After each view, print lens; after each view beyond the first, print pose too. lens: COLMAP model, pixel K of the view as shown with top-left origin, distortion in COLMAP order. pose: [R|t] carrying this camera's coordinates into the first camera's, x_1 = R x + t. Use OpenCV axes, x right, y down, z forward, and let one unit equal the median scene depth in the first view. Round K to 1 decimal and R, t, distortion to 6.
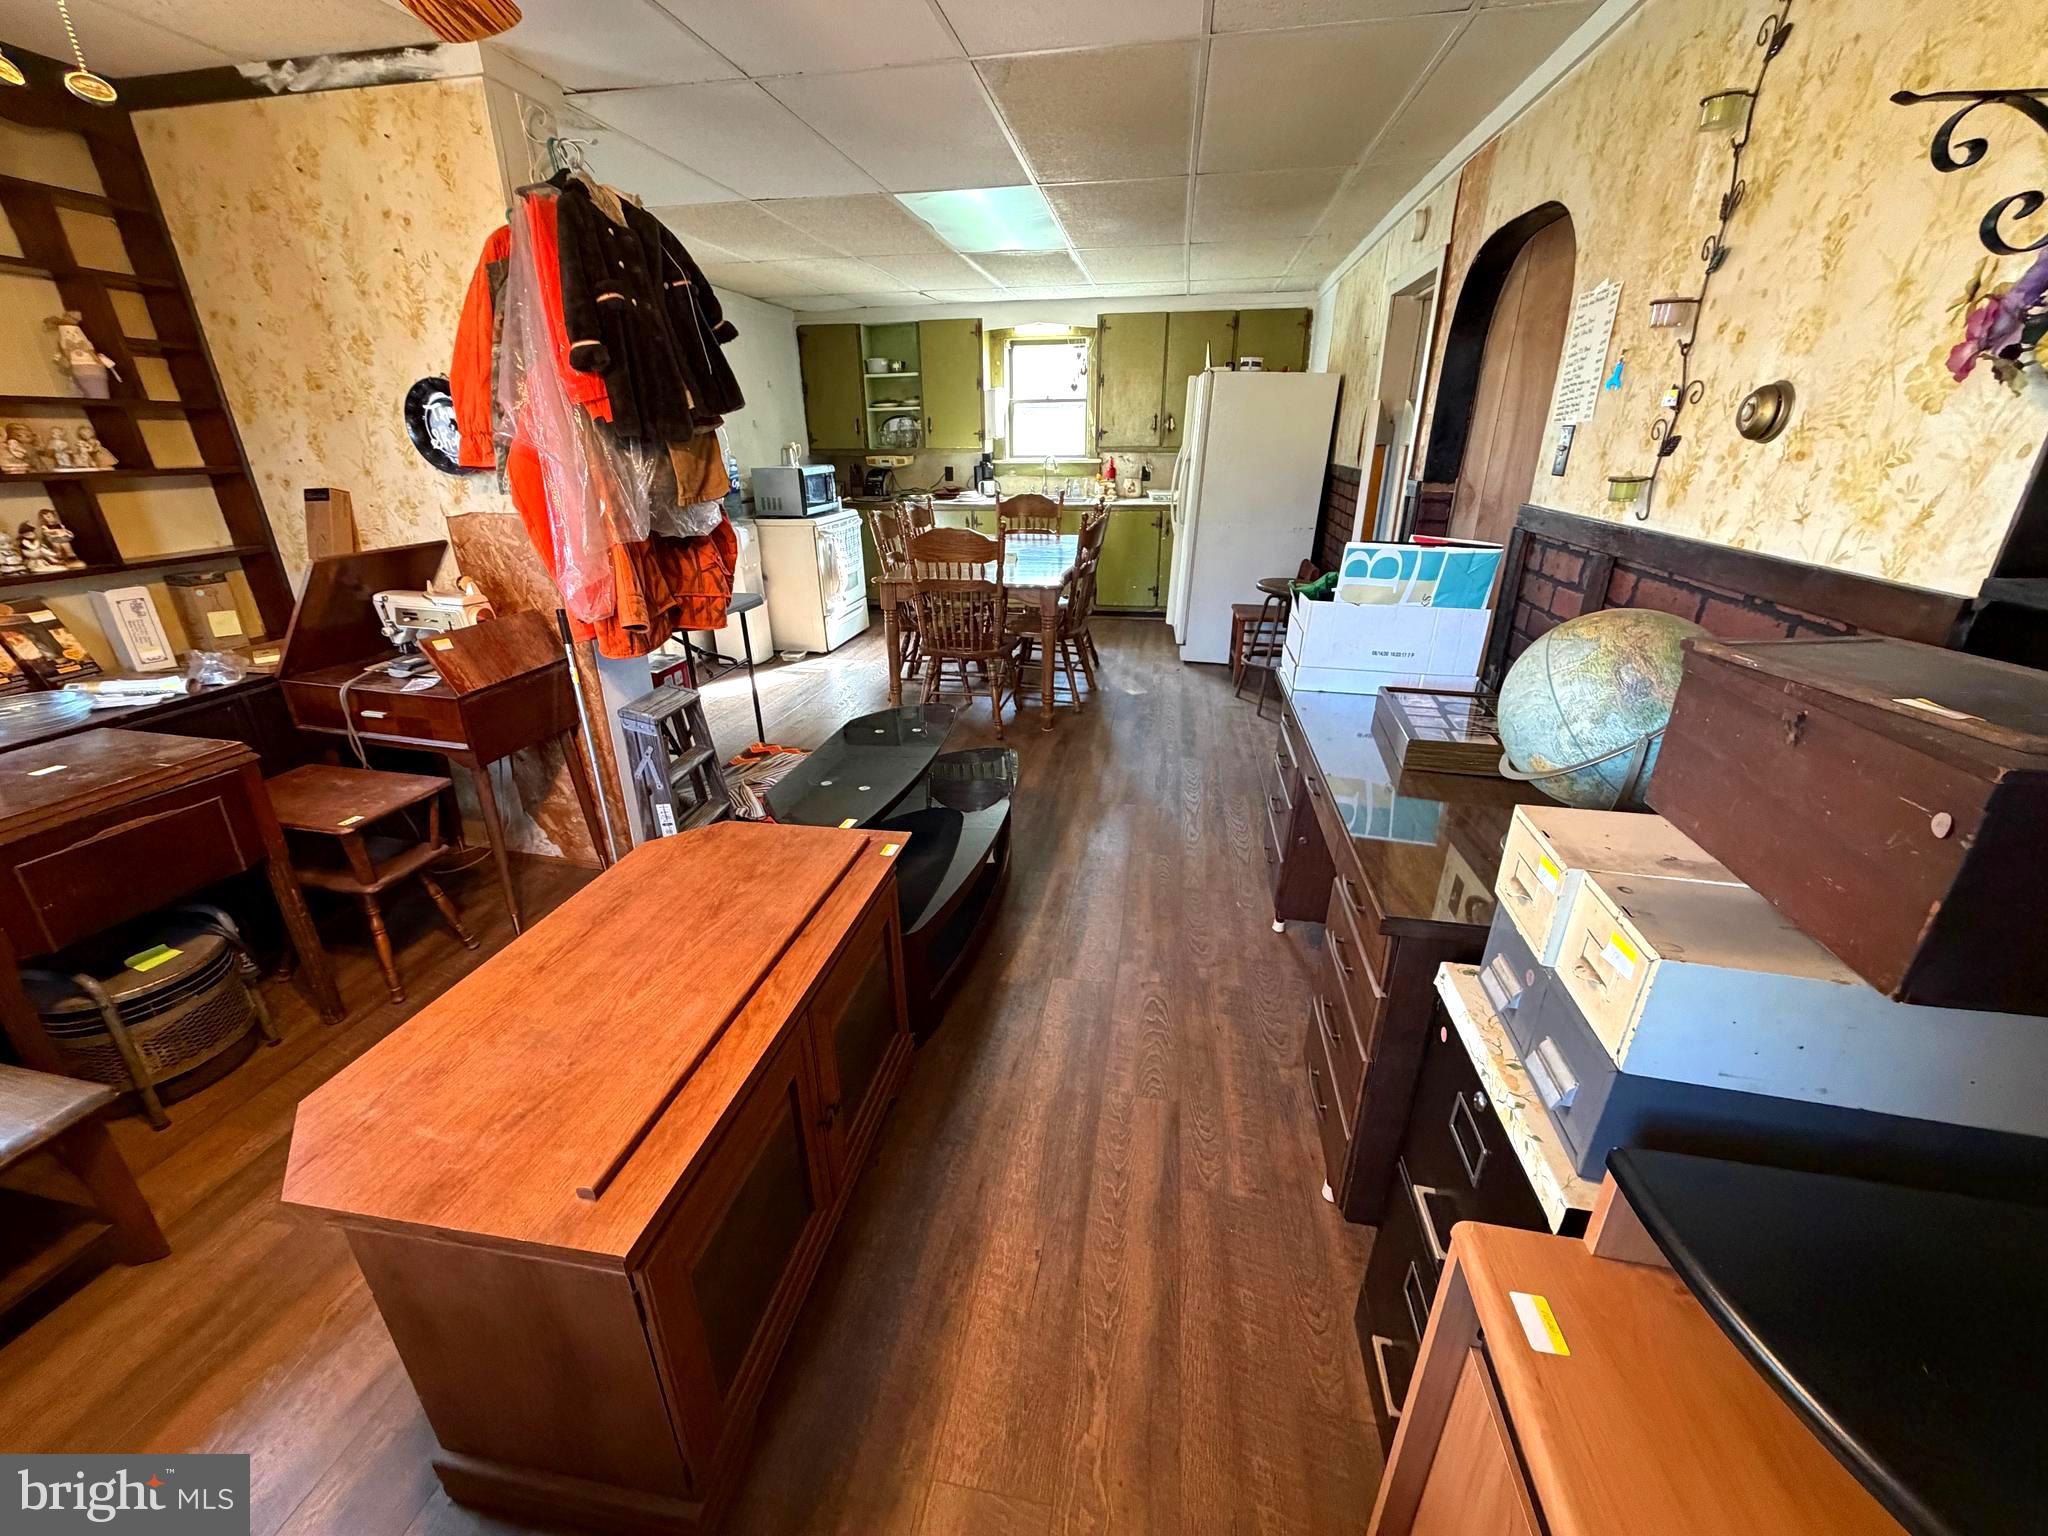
lens RADIAL K [[813.2, 0, 1016.7], [0, 813.2, 768.9], [0, 0, 1]] dist [-0.000093, 0.000191]
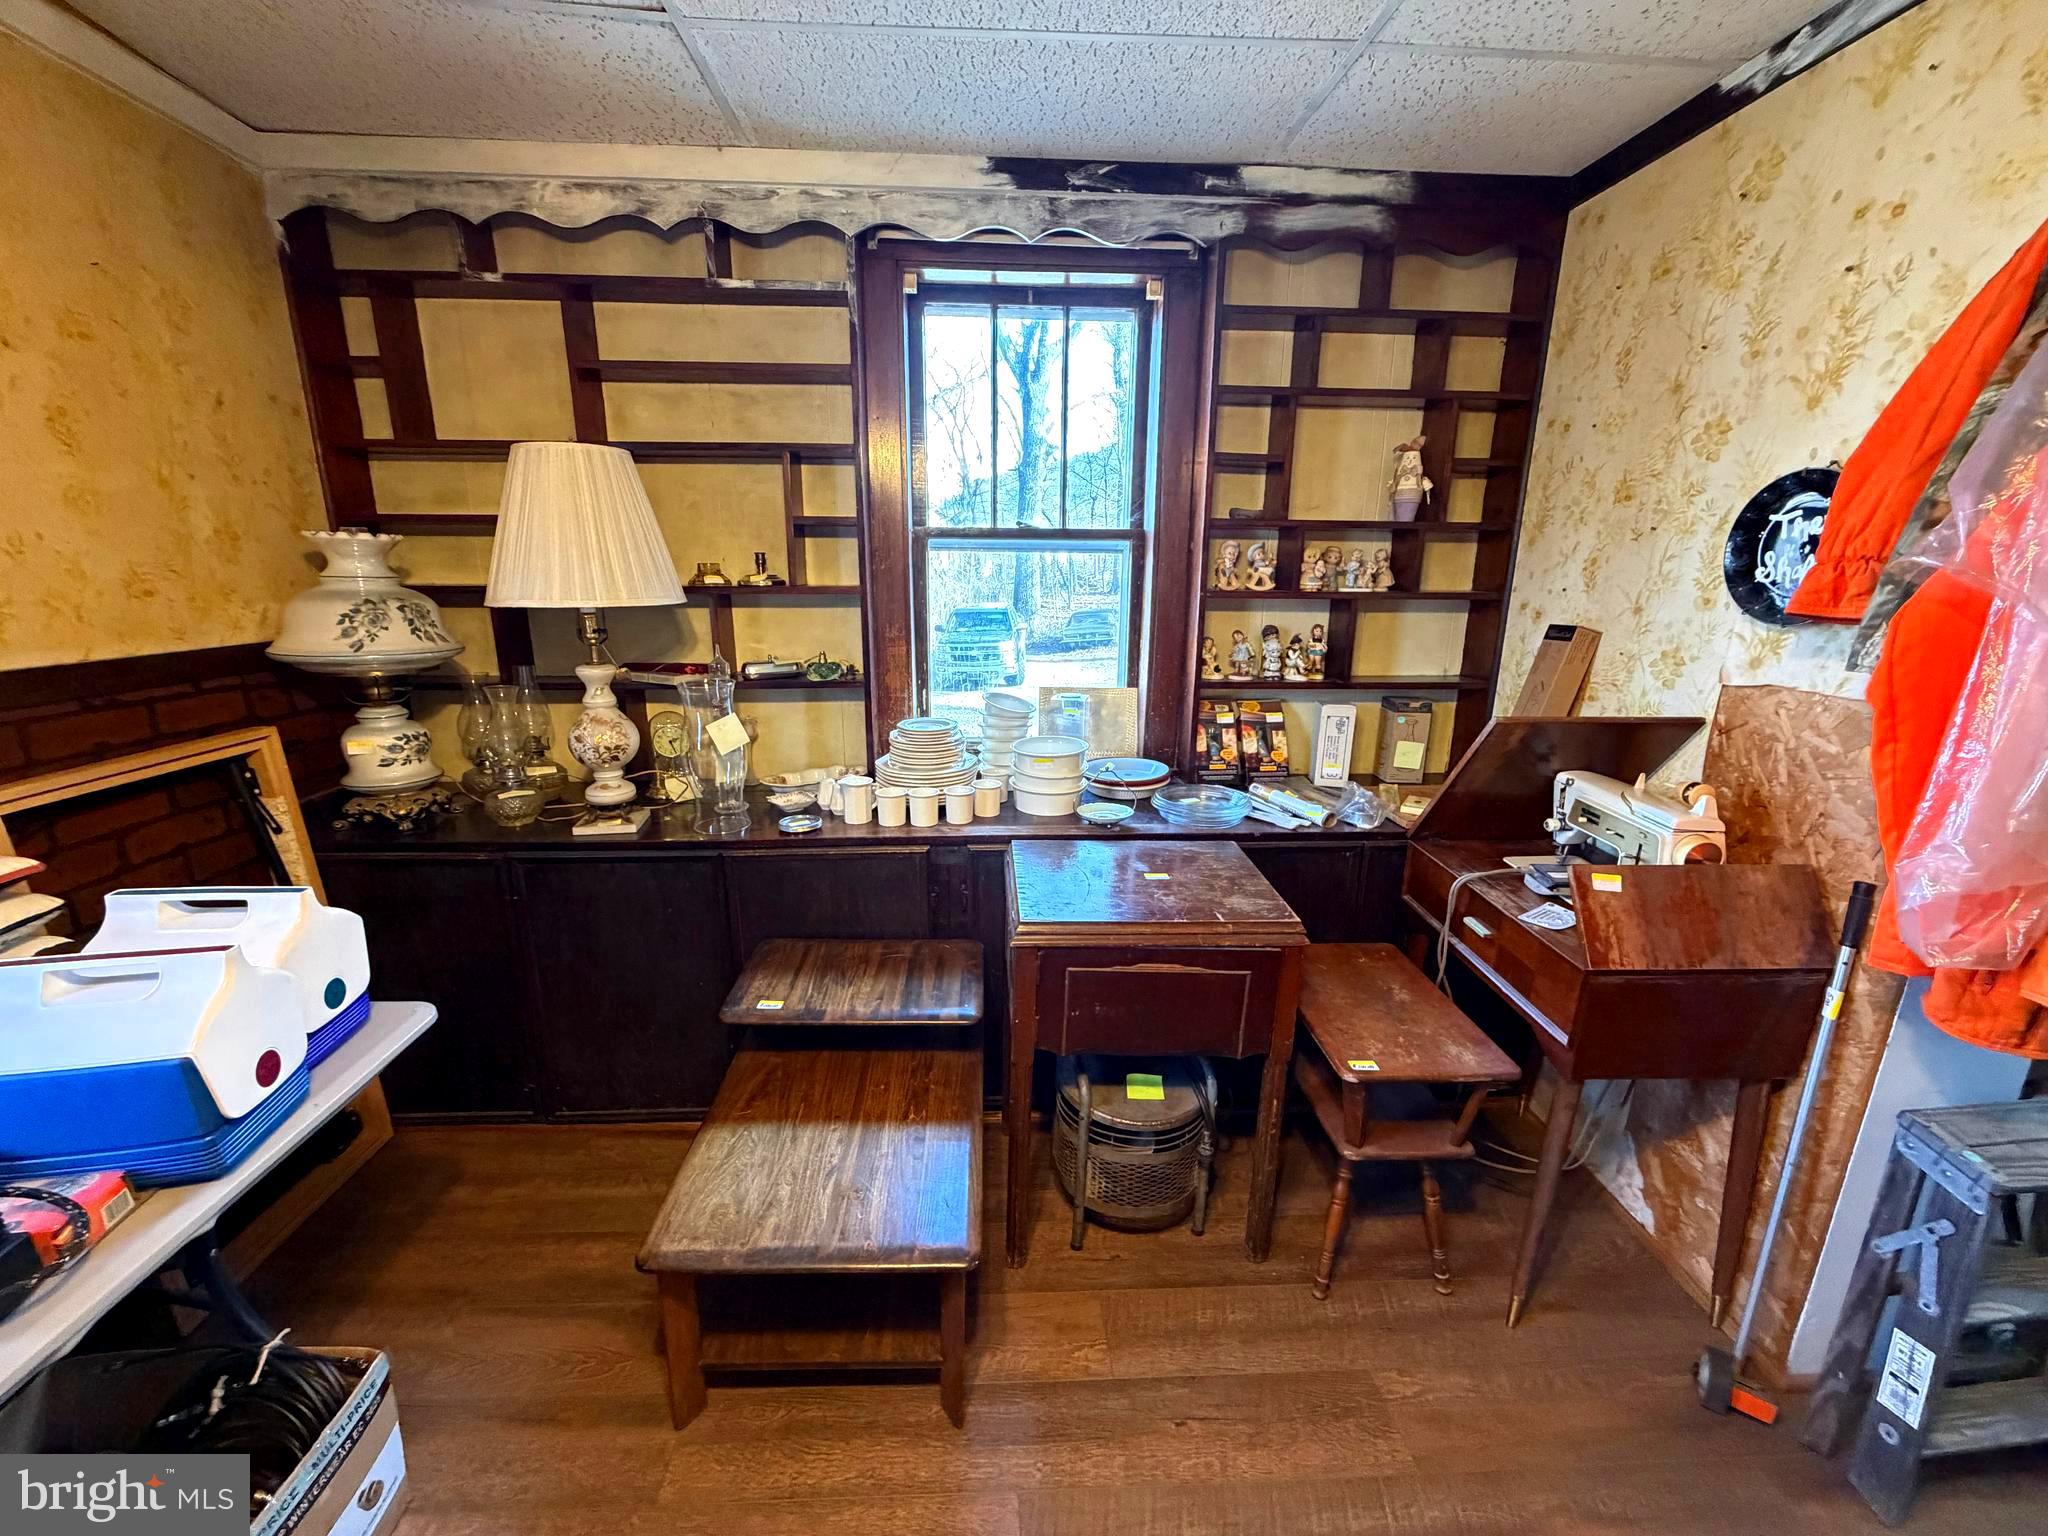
lens RADIAL K [[813.2, 0, 1017.2], [0, 813.2, 761.7], [0, 0, 1]] dist [-0.000093, 0.000191]
pose [[0.237924, 0.244025, -0.940130, -0.237940], [-0.378542, 0.914686, 0.141621, -0.145523], [0.894482, 0.322184, 0.309999, 0.354279]]
